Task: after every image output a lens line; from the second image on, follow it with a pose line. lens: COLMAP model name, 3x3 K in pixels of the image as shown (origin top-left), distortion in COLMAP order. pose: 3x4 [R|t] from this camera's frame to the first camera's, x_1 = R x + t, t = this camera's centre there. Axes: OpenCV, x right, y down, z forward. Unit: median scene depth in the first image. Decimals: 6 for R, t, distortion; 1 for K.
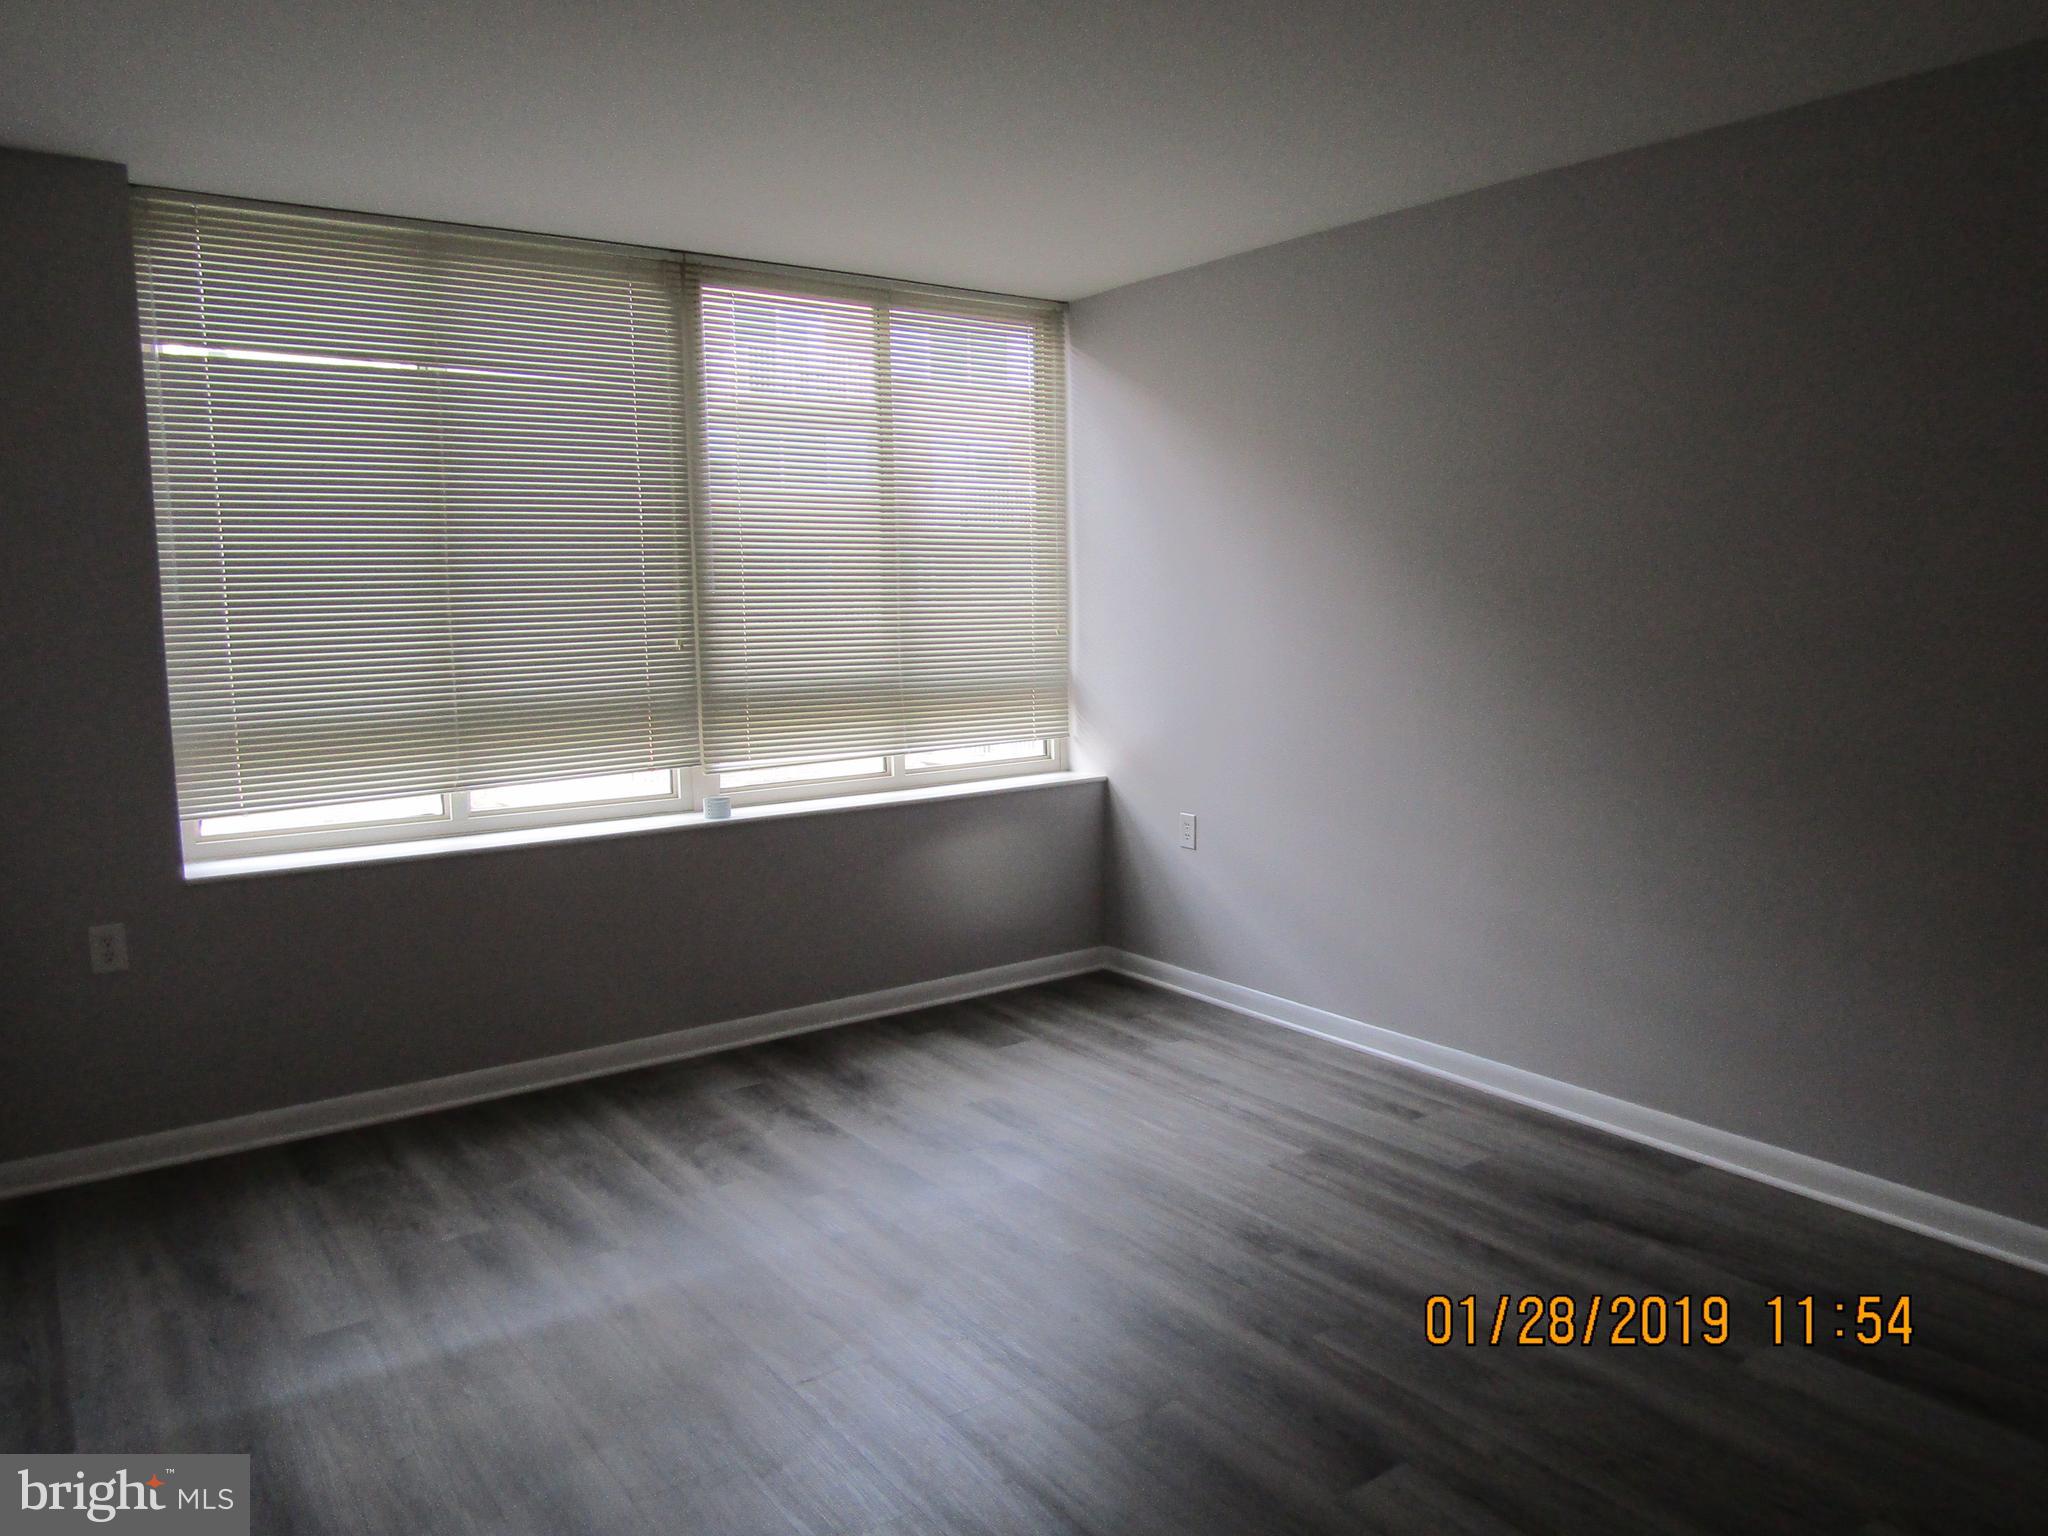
lens RADIAL K [[1455.5, 0, 1025.9], [0, 1455.5, 764.9], [0, 0, 1]] dist [-0.011989, 0.004731]
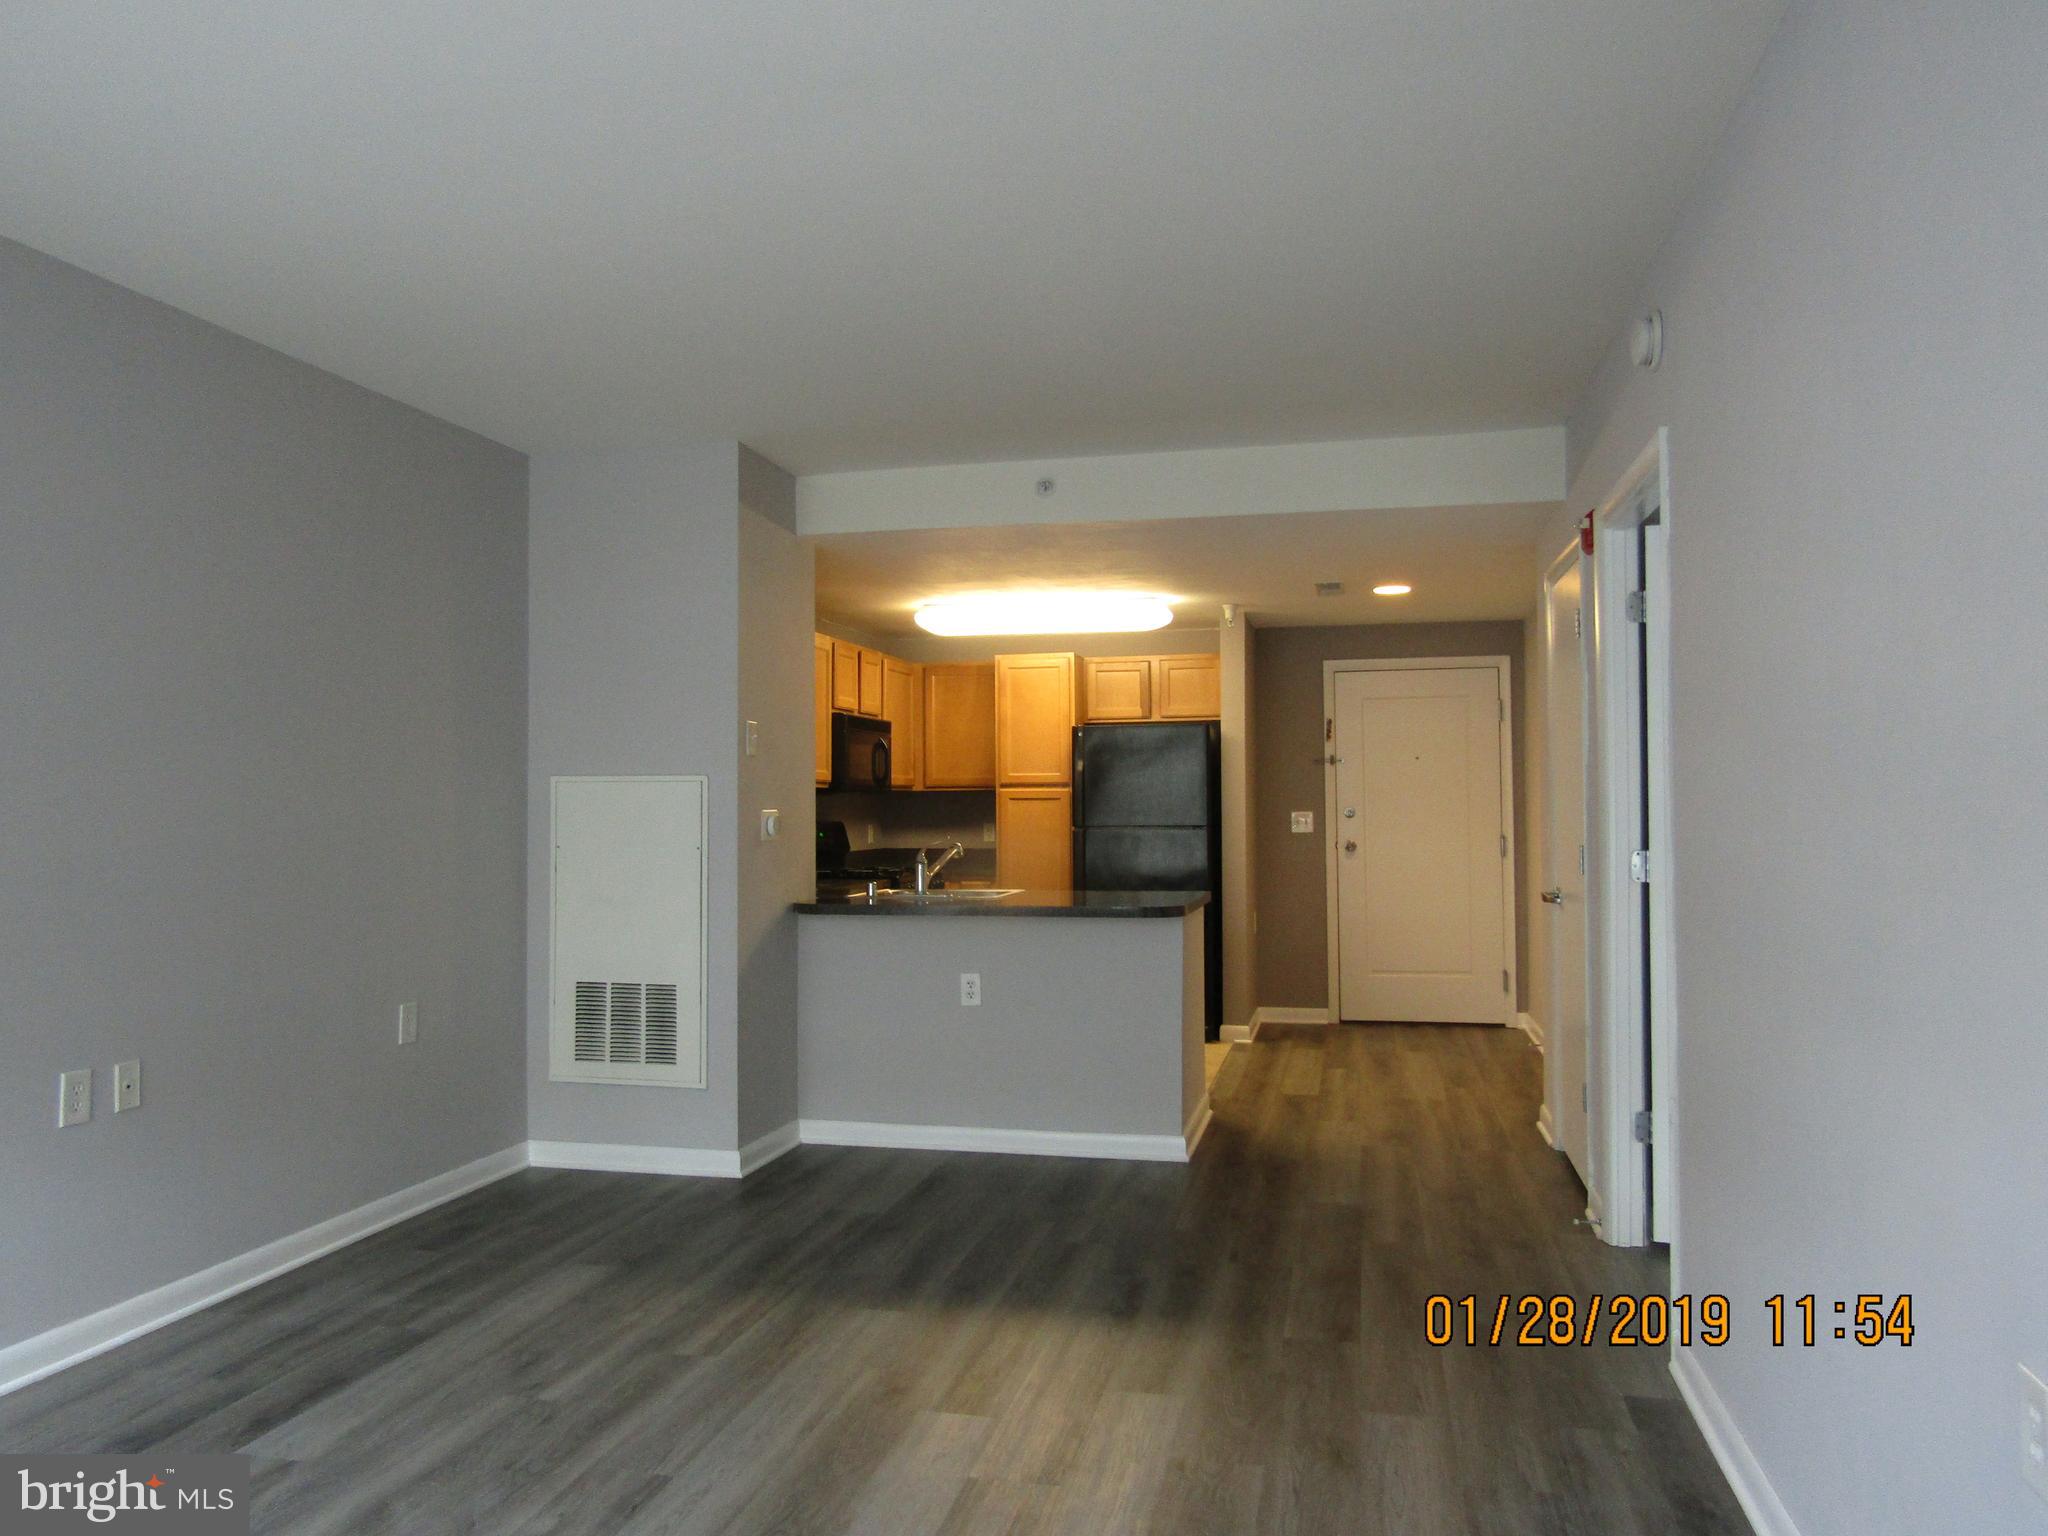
lens RADIAL K [[1455.5, 0, 1025.9], [0, 1455.5, 764.9], [0, 0, 1]] dist [-0.011989, 0.004731]
pose [[-0.657383, 0.038353, 0.752580, -0.428218], [0.102779, 0.993934, 0.039126, -0.044616], [-0.746515, 0.103070, -0.657338, 0.824820]]
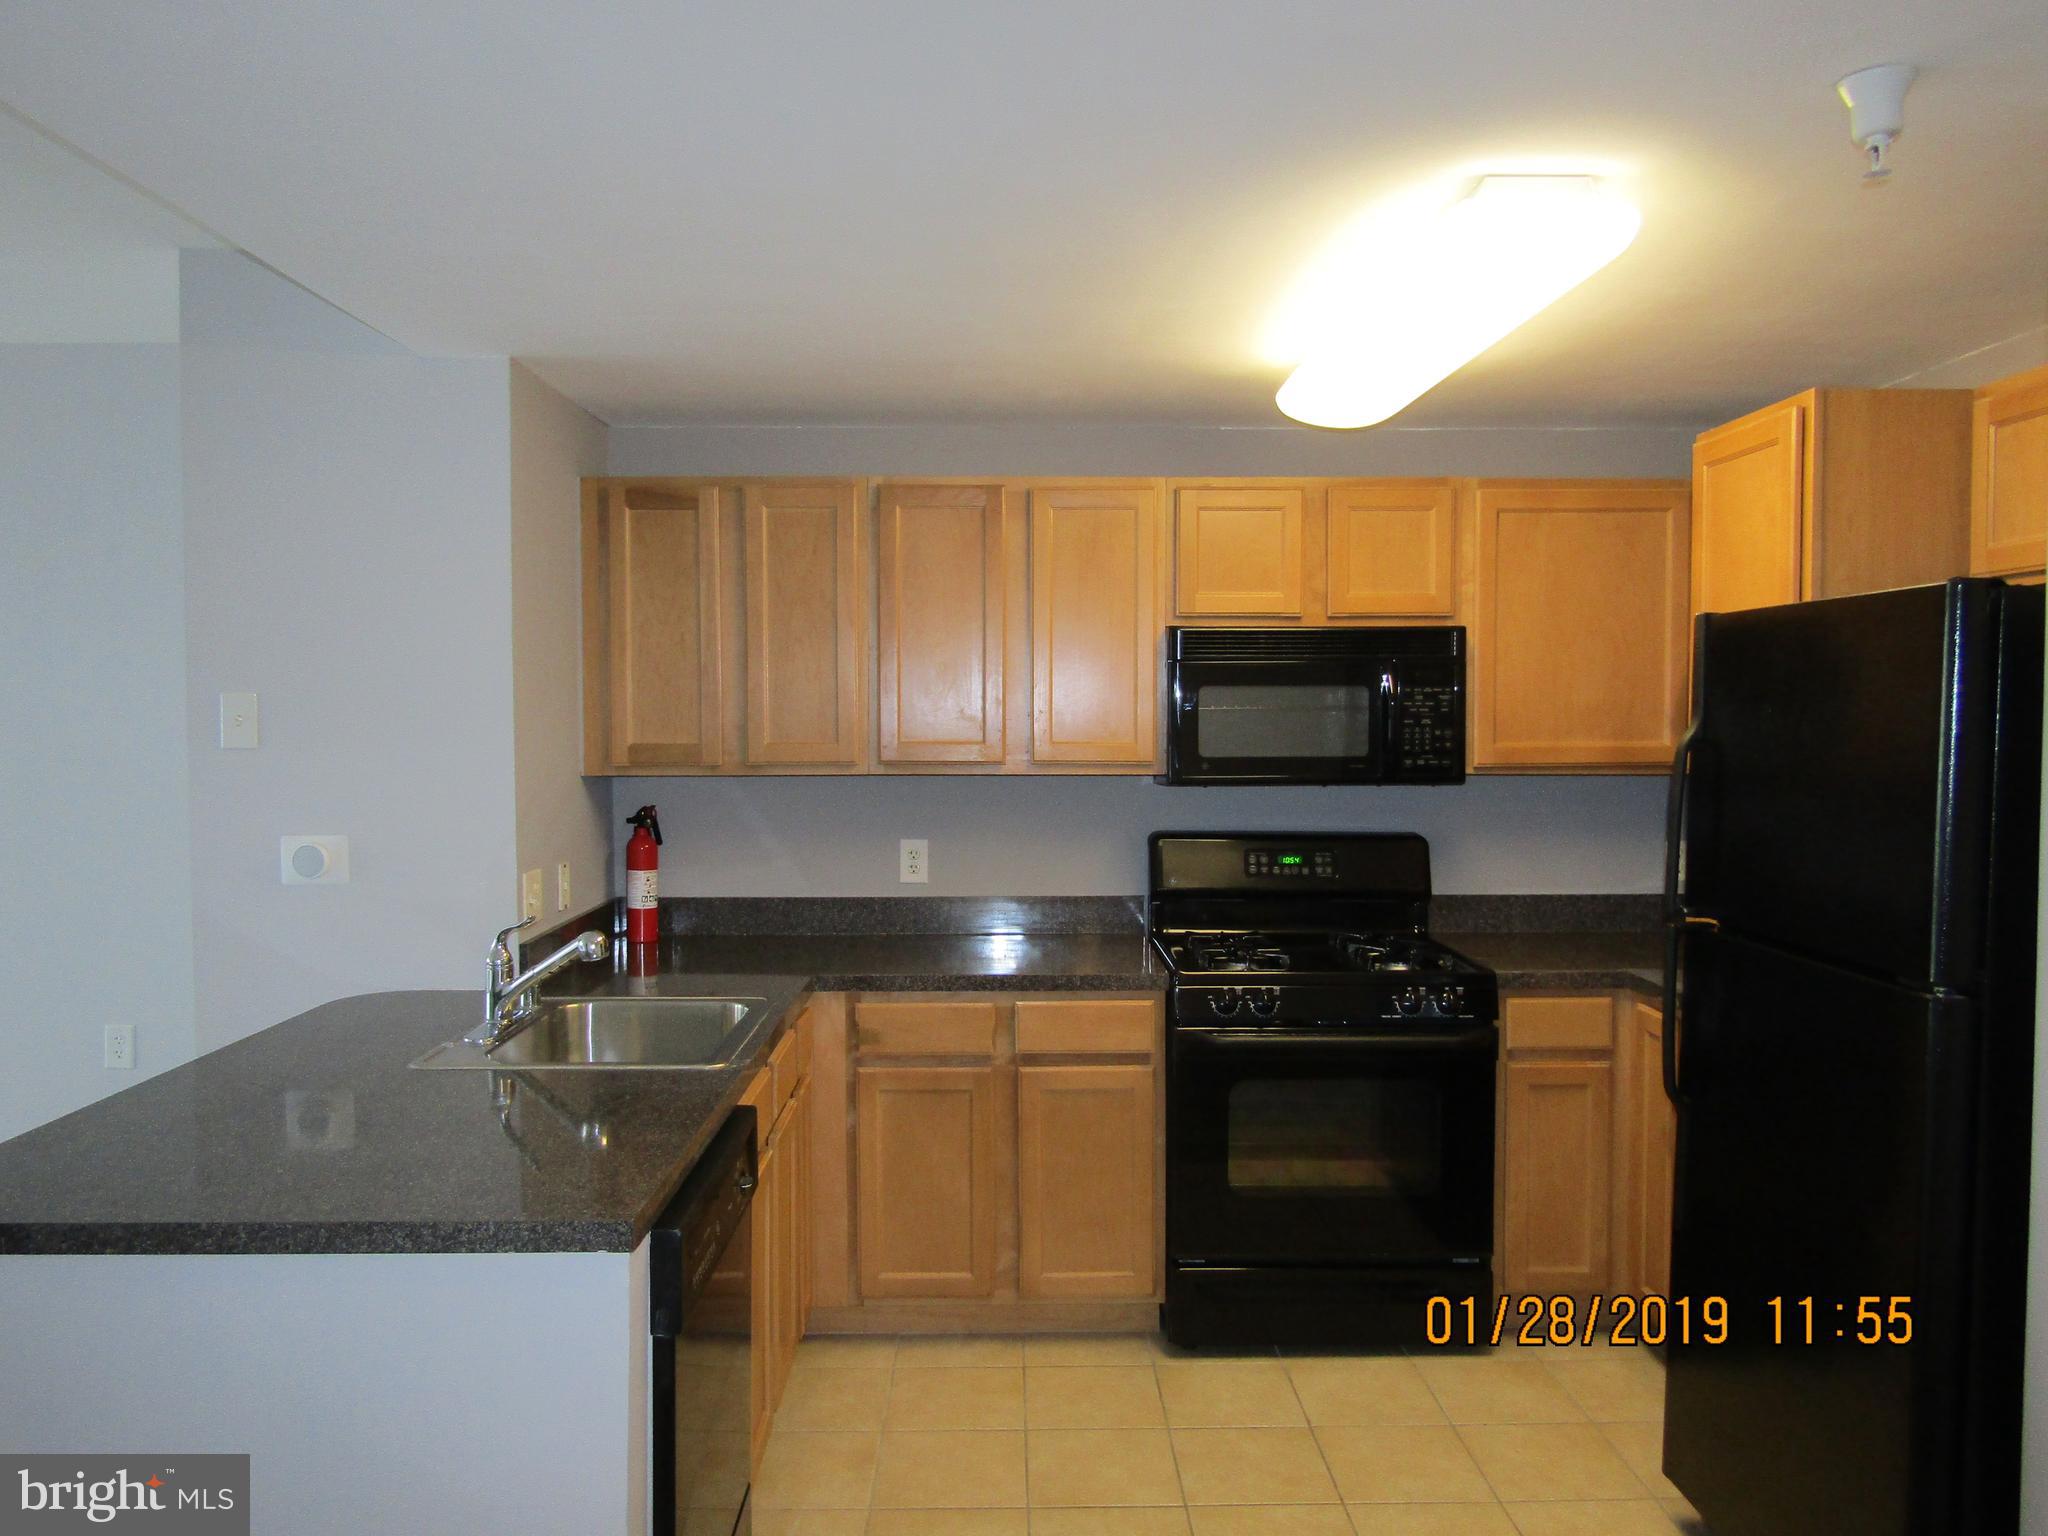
lens RADIAL K [[1455.5, 0, 1025.9], [0, 1455.5, 764.9], [0, 0, 1]] dist [-0.011989, 0.004731]
pose [[0.576093, -0.020484, 0.817127, 0.277235], [0.089925, 0.995206, -0.038451, 0.049813], [-0.812422, 0.095632, 0.575174, -0.618224]]
